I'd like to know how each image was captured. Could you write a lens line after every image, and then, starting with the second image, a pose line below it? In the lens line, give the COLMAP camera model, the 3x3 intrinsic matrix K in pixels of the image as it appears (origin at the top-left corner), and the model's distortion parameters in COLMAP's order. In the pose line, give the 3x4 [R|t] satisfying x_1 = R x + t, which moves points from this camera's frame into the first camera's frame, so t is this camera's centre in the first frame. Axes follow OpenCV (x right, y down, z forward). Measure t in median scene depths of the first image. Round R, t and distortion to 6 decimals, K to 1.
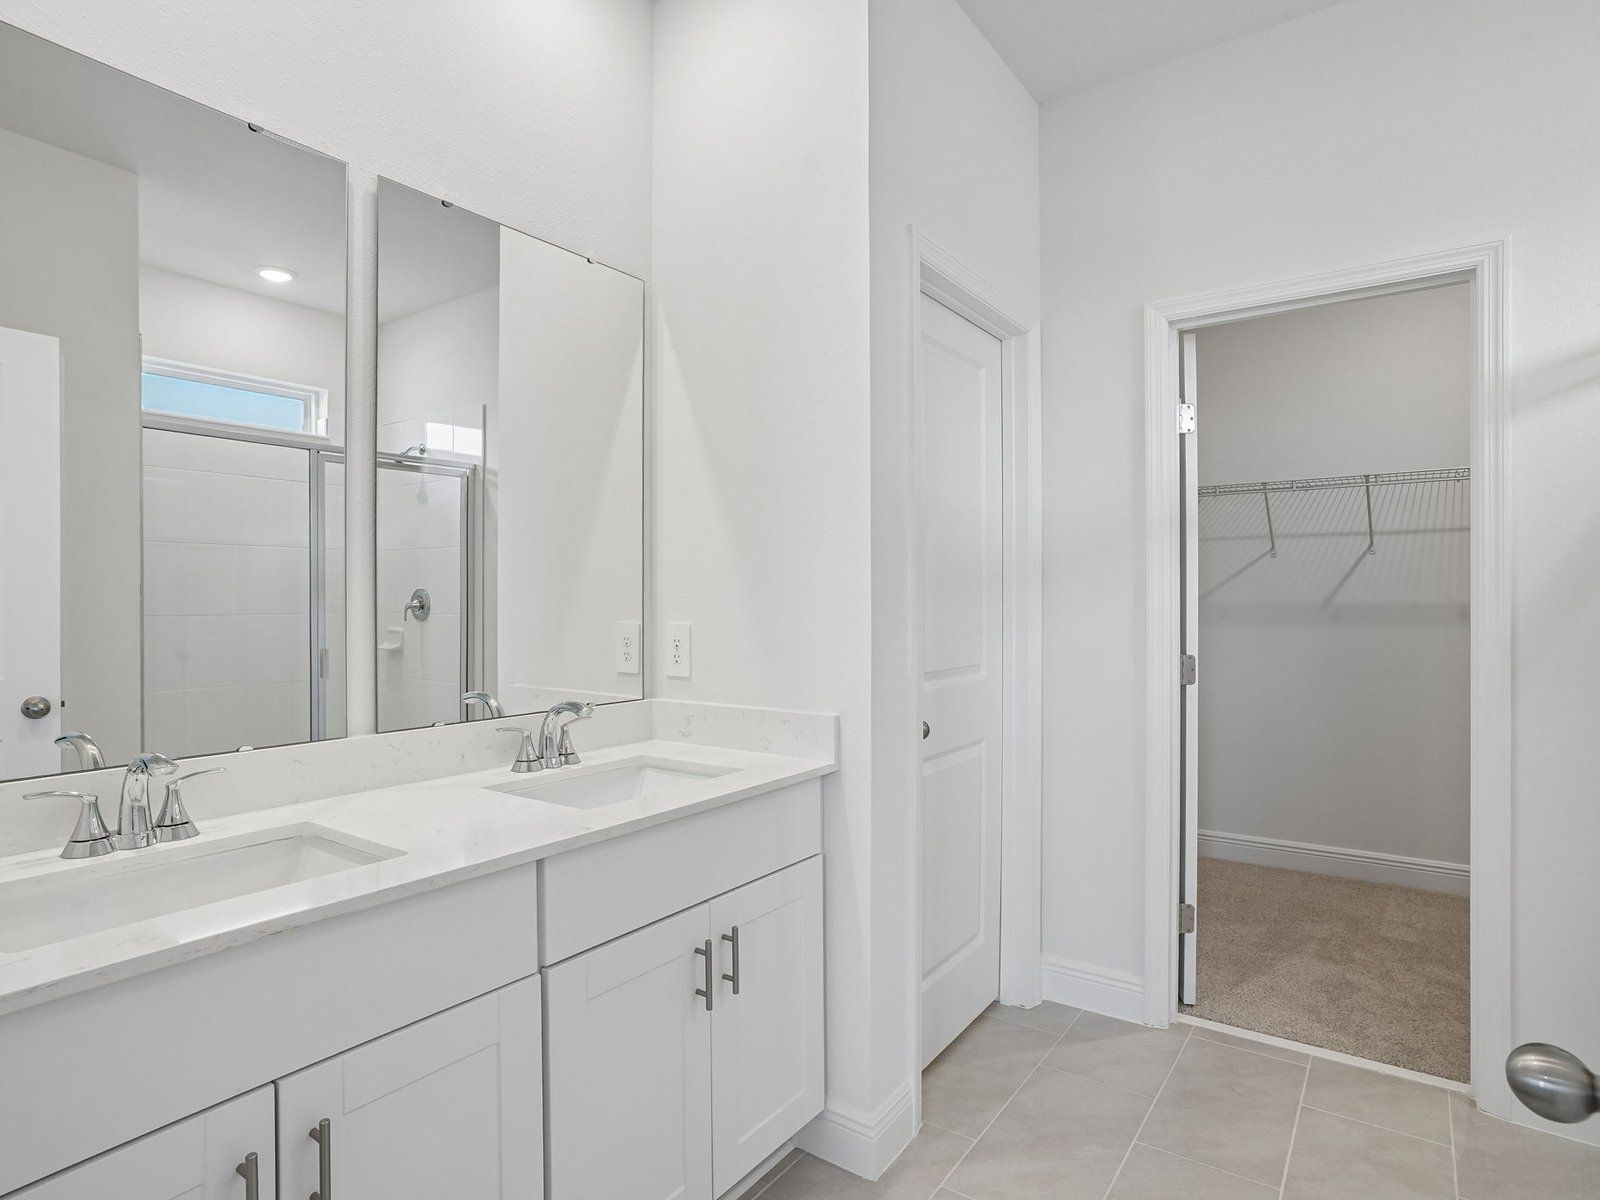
lens RADIAL K [[909.3, 0, 796.2], [0, 909.3, 596.2], [0, 0, 1]] dist [-0.029005, 0.005338]
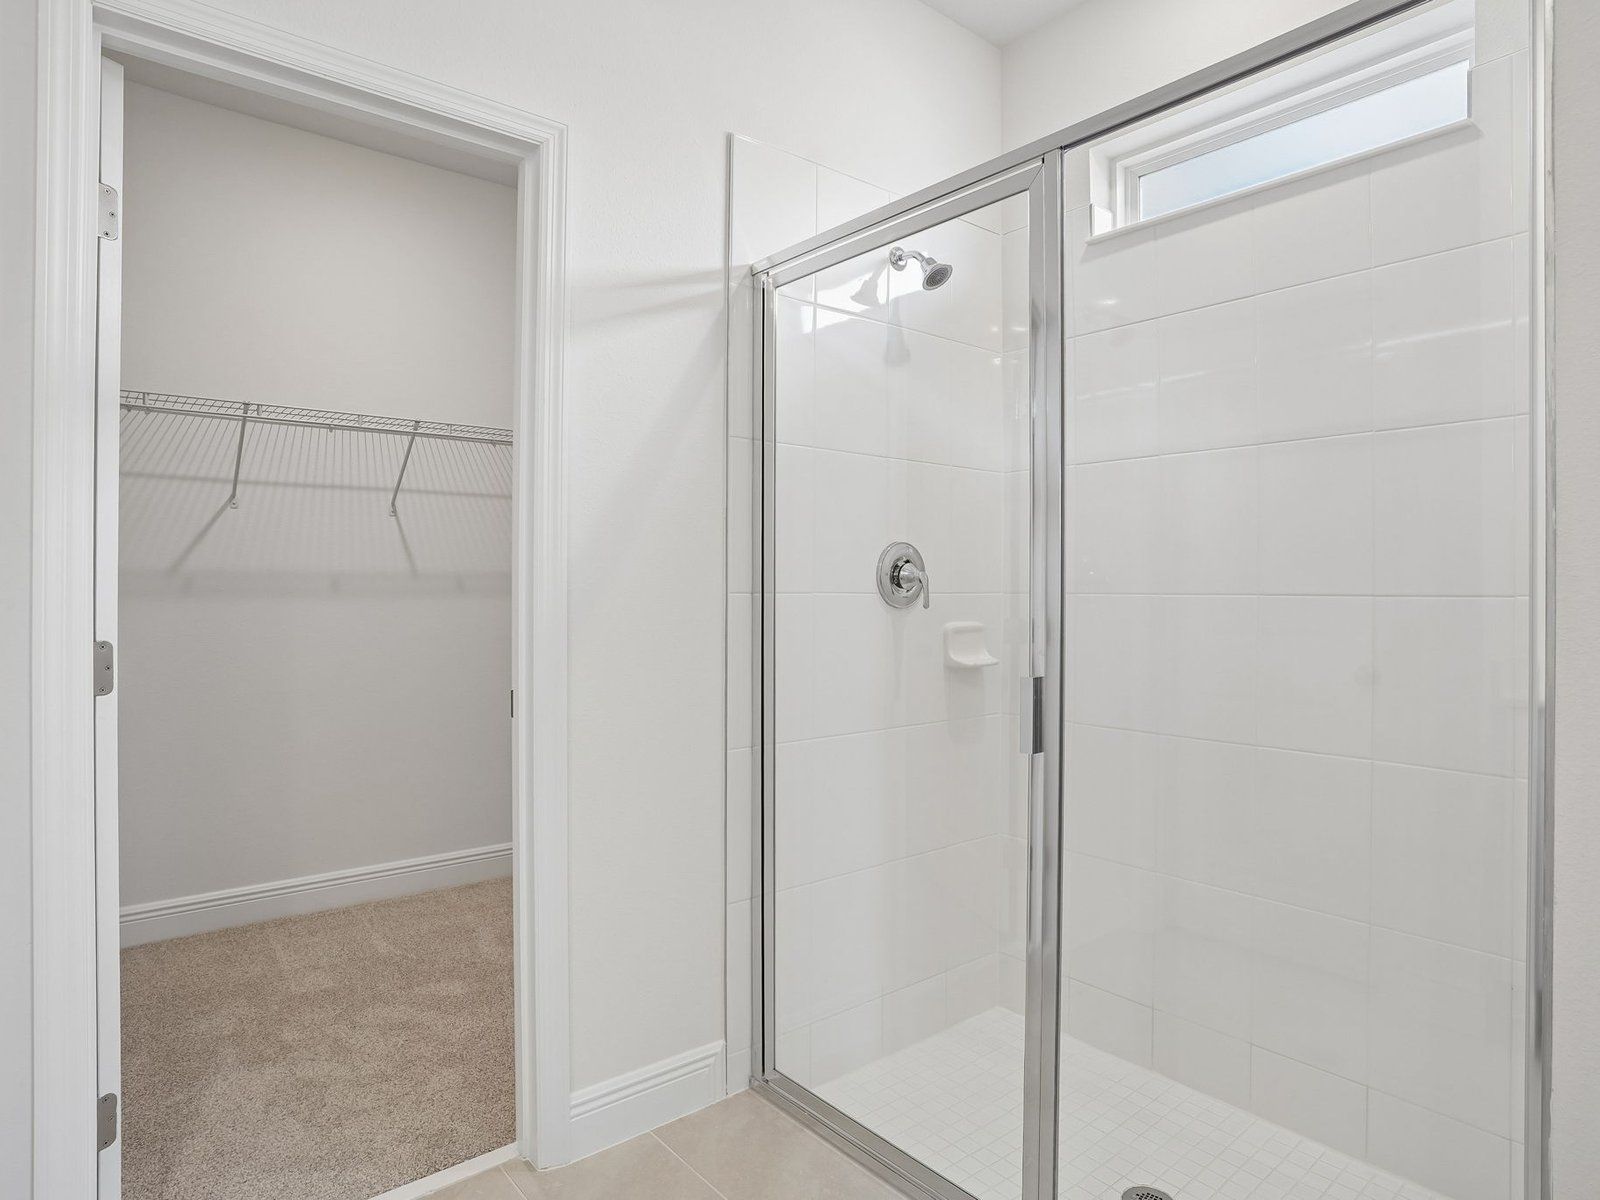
lens RADIAL K [[909.3, 0, 796.2], [0, 909.3, 588.6], [0, 0, 1]] dist [-0.029005, 0.005338]
pose [[0.266298, 0.003767, 0.963883, 0.016481], [-0.004764, 0.999985, -0.002592, 0.023636], [-0.963879, -0.003902, 0.266312, 0.328163]]
